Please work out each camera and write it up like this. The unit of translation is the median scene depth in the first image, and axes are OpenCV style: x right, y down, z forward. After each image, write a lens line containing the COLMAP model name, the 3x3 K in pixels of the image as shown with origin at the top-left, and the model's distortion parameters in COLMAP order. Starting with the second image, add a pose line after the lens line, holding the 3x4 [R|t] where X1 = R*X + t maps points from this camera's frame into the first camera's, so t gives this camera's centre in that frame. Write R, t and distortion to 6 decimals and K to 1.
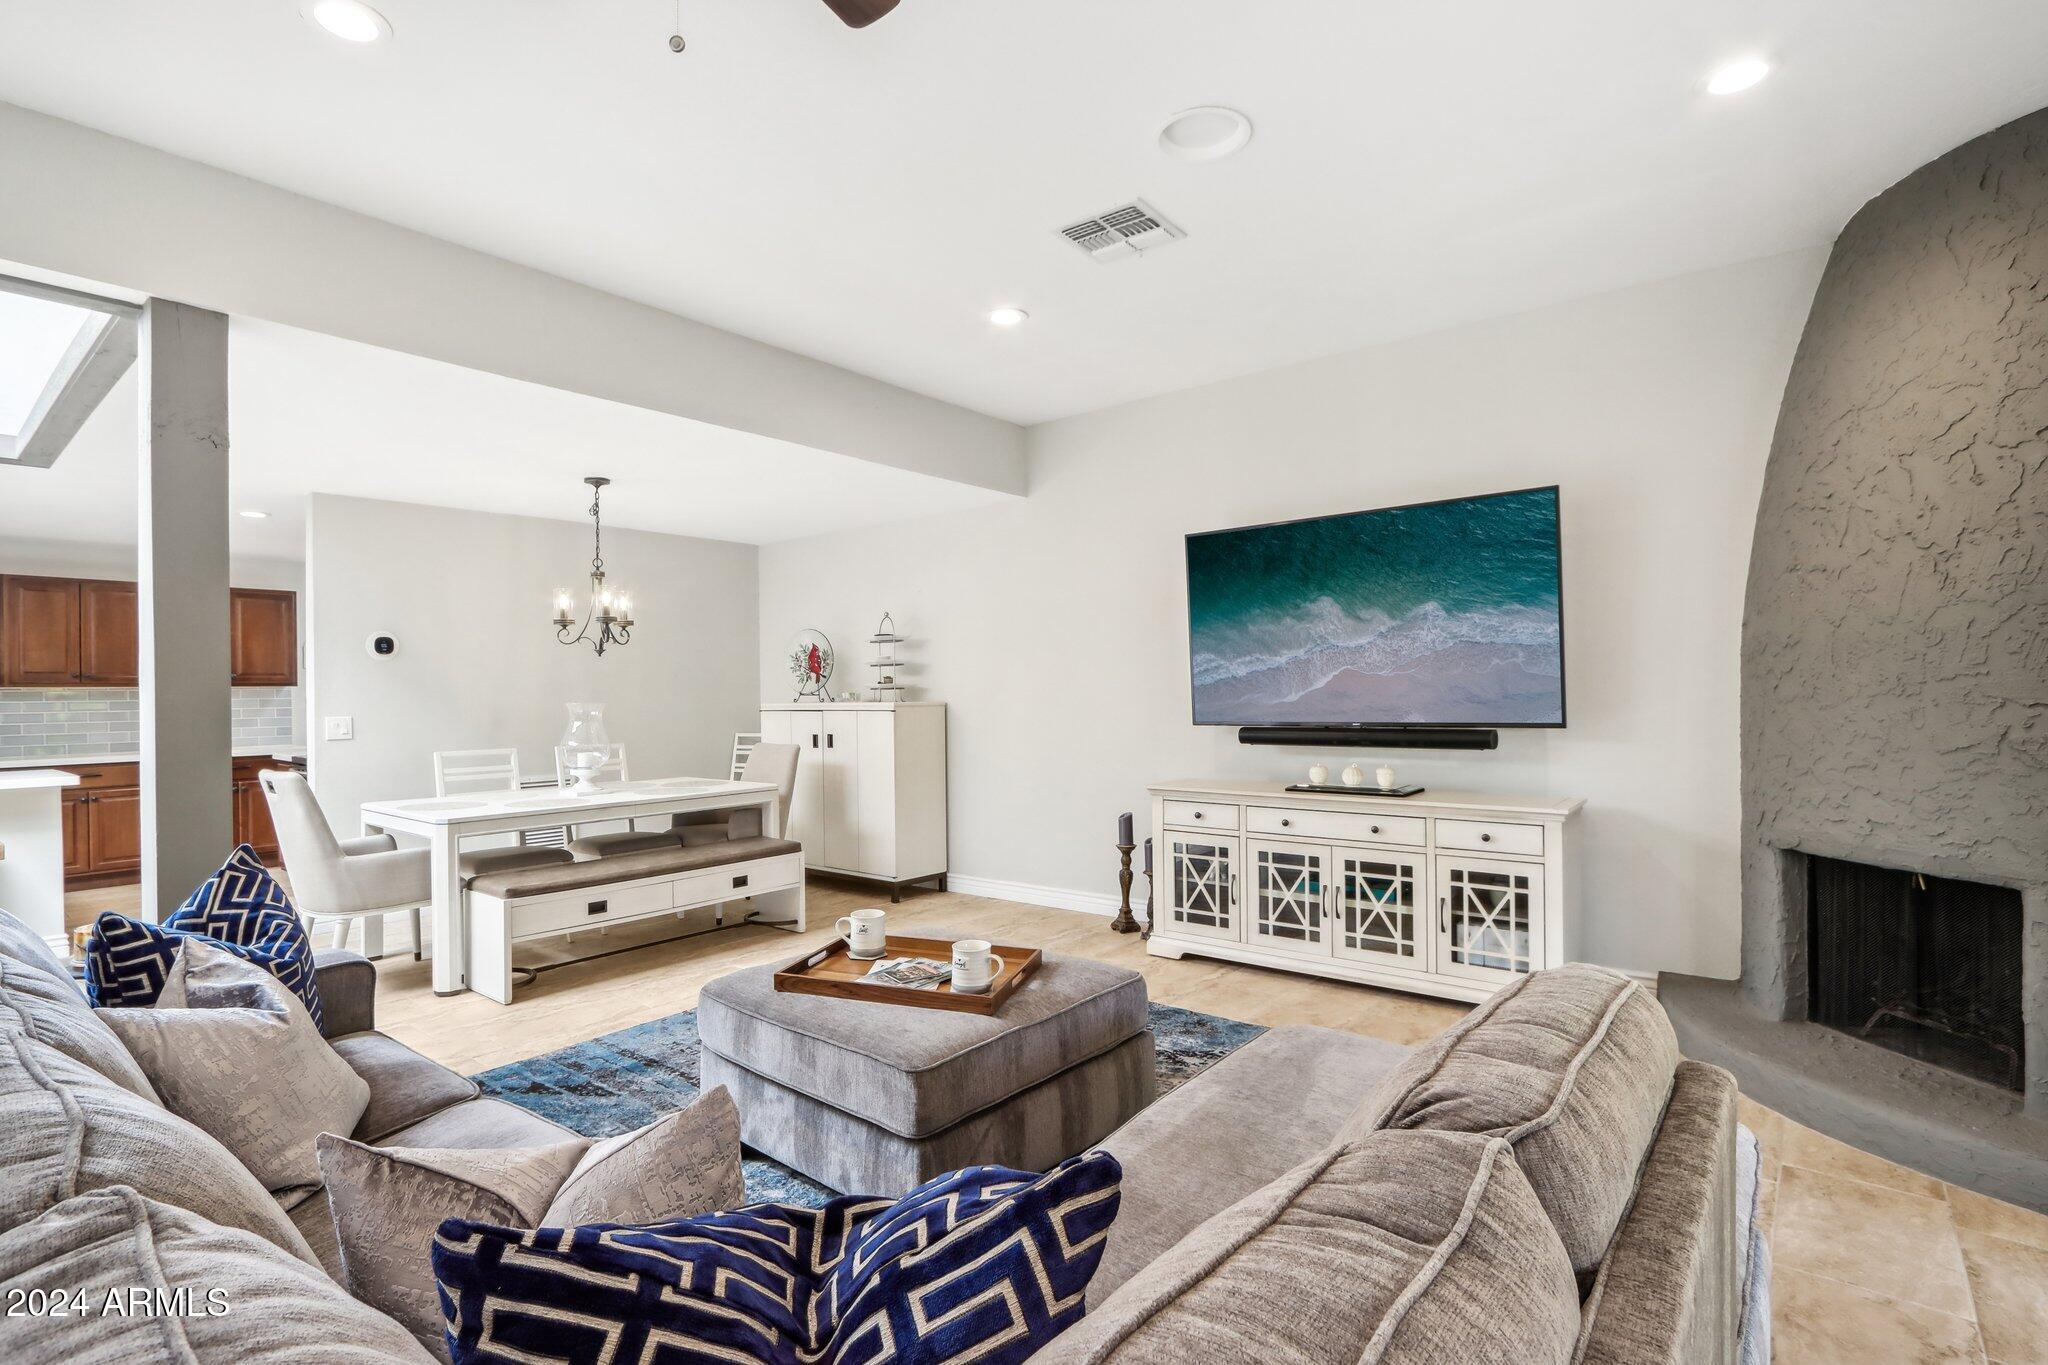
lens RADIAL K [[976.2, 0, 995.1], [0, 976.2, 686.3], [0, 0, 1]] dist [-0.014647, 0.000245]
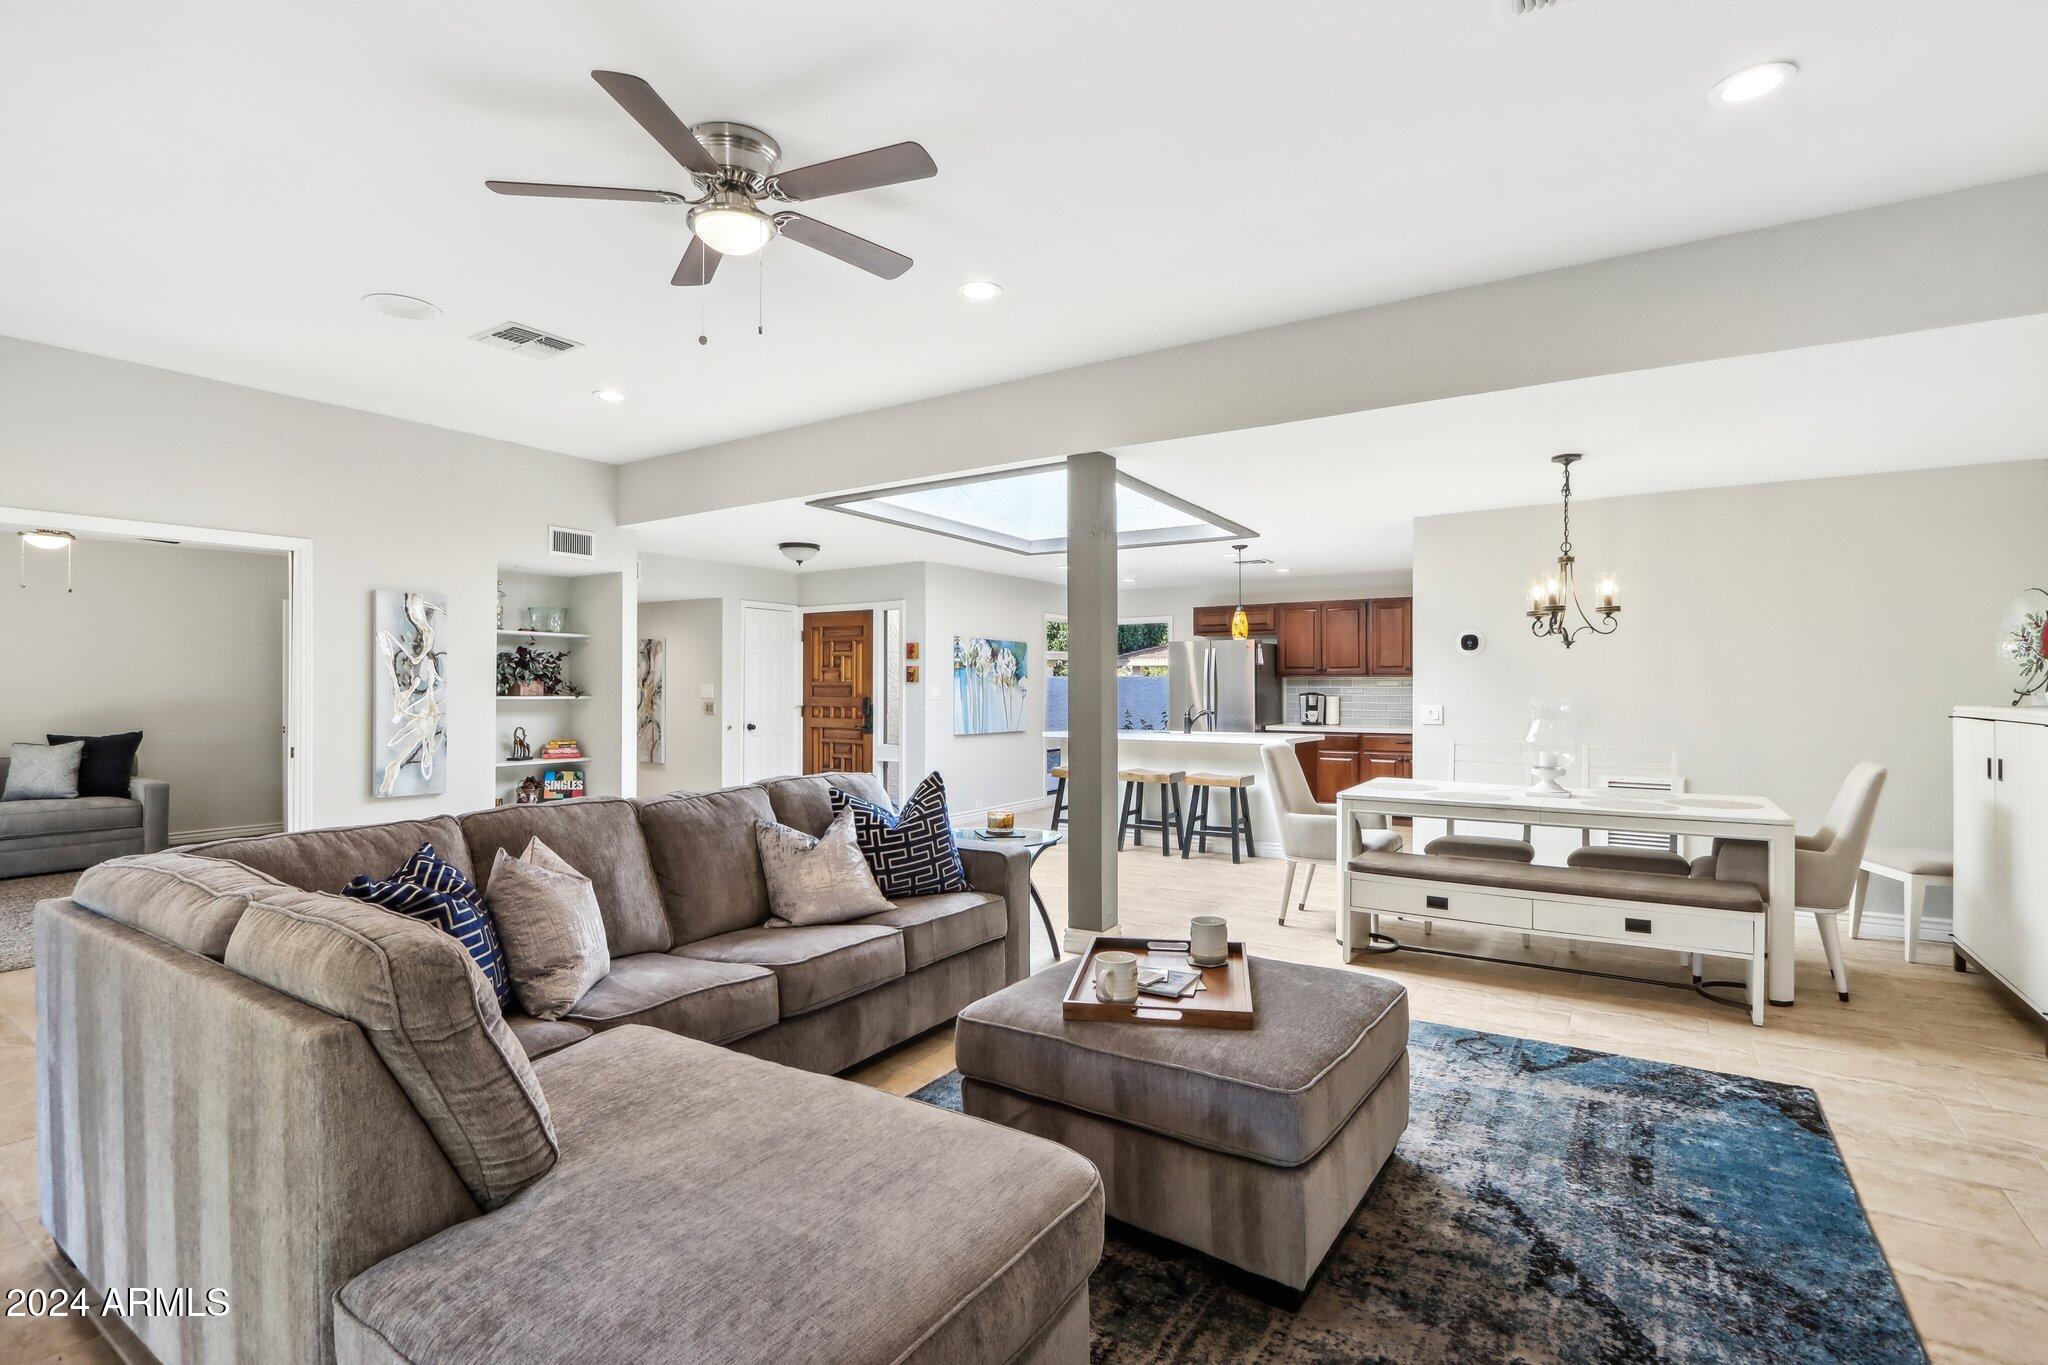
lens RADIAL K [[976.2, 0, 996.4], [0, 976.2, 687.4], [0, 0, 1]] dist [-0.014647, 0.000245]
pose [[0.095512, 0.014520, -0.995322, 0.560508], [0.005833, 0.999868, 0.015146, -0.013701], [0.995411, -0.007253, 0.095415, 0.463314]]
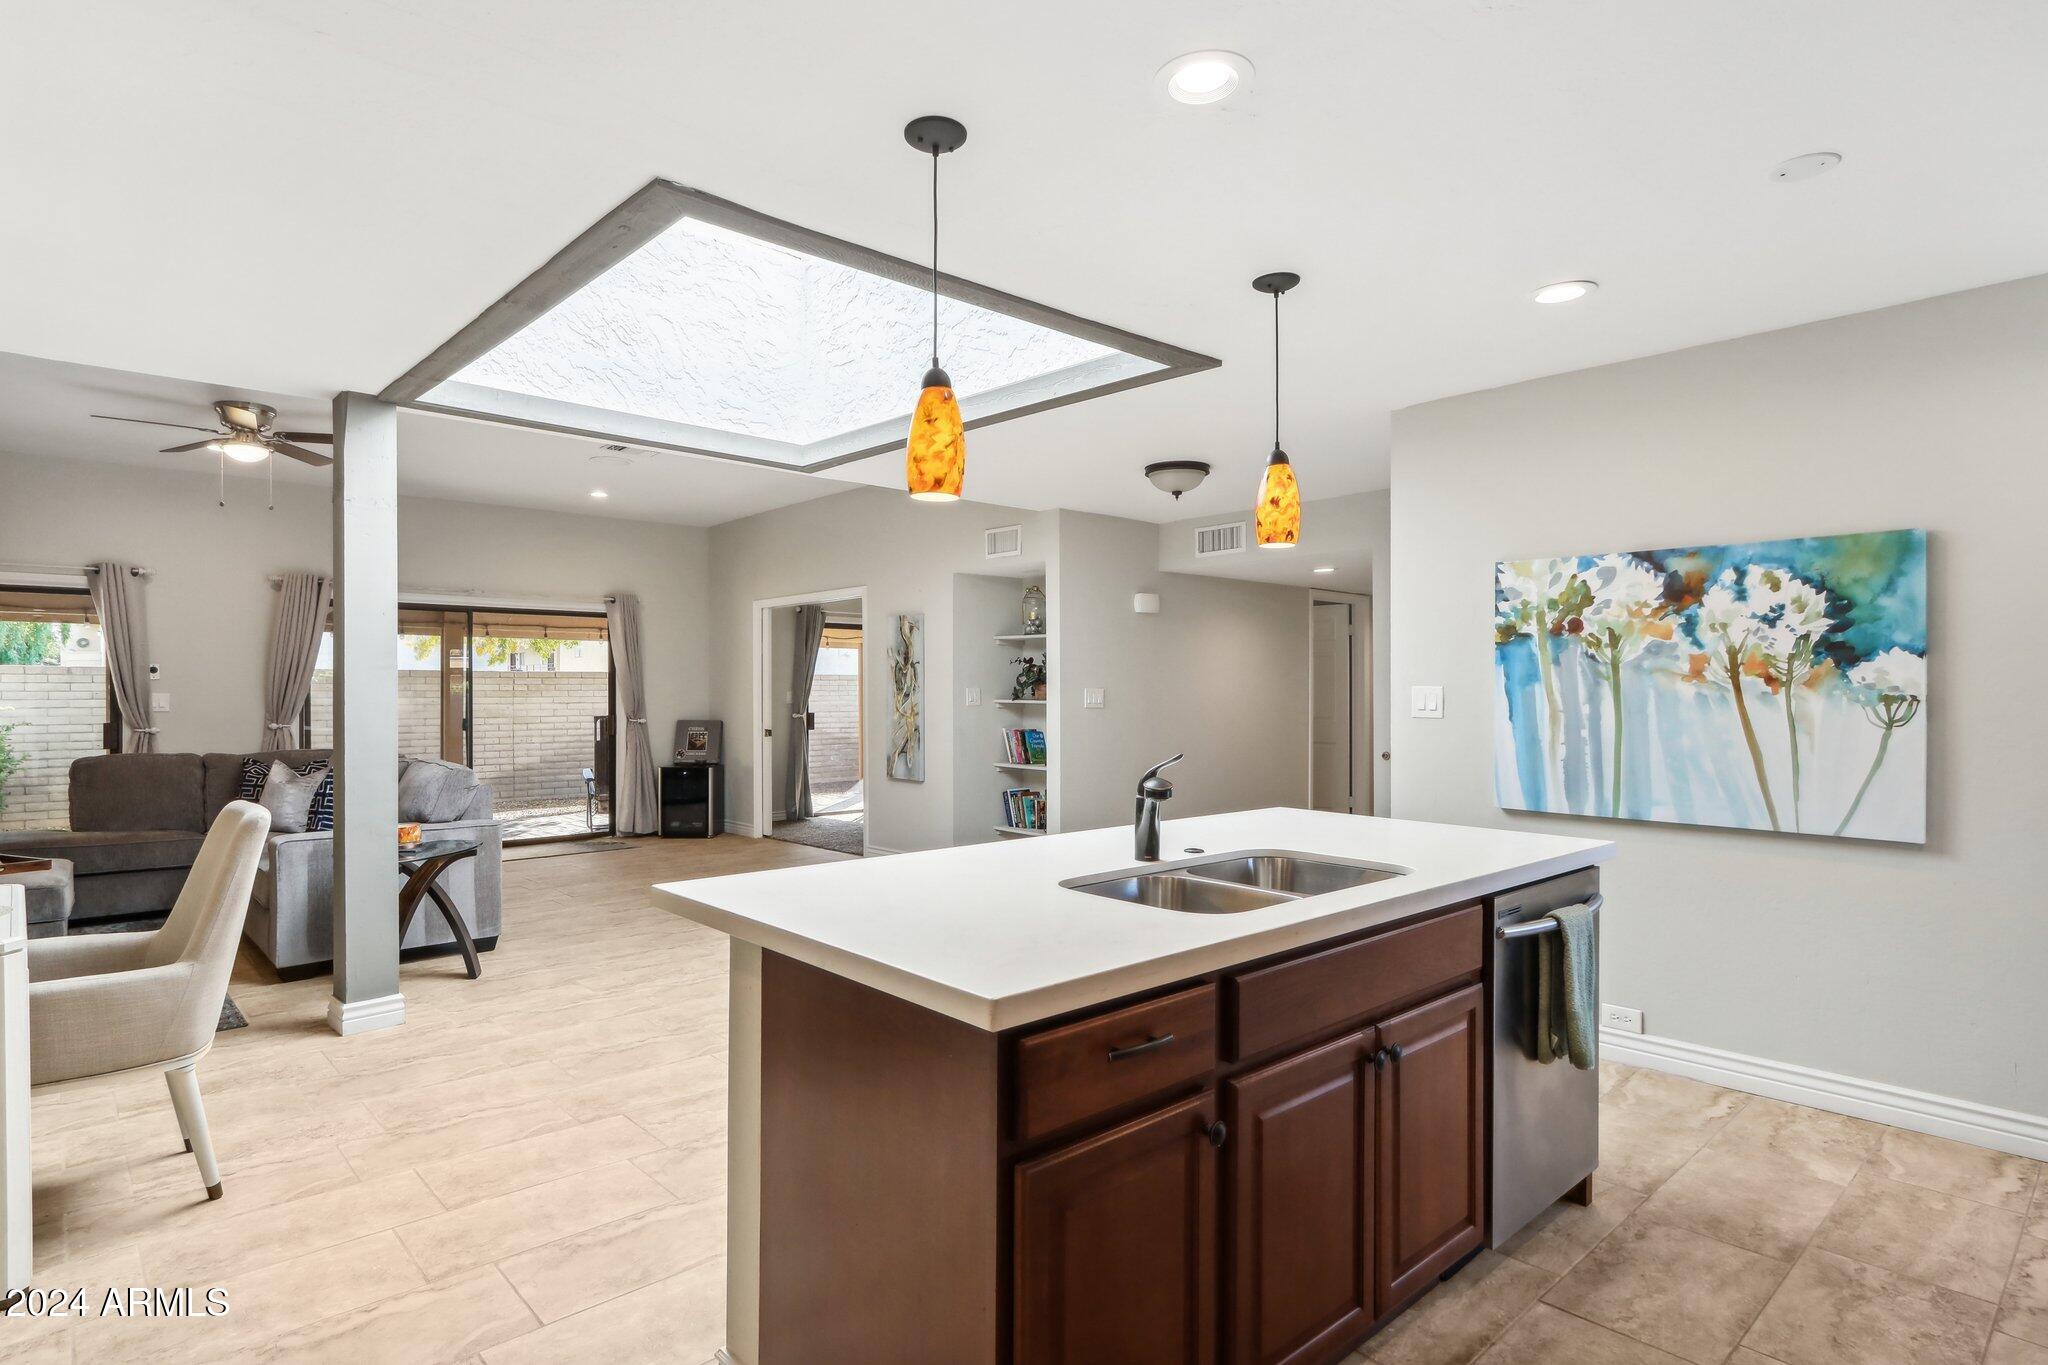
lens RADIAL K [[1075.4, 0, 989.6], [0, 1075.4, 699.9], [0, 0, 1]] dist [0.003820, 0.000255]
pose [[-0.989220, 0.014137, 0.145753, -1.288316], [0.014025, 0.999900, -0.001794, 0.022075], [-0.145764, 0.000269, -0.989319, 1.584084]]
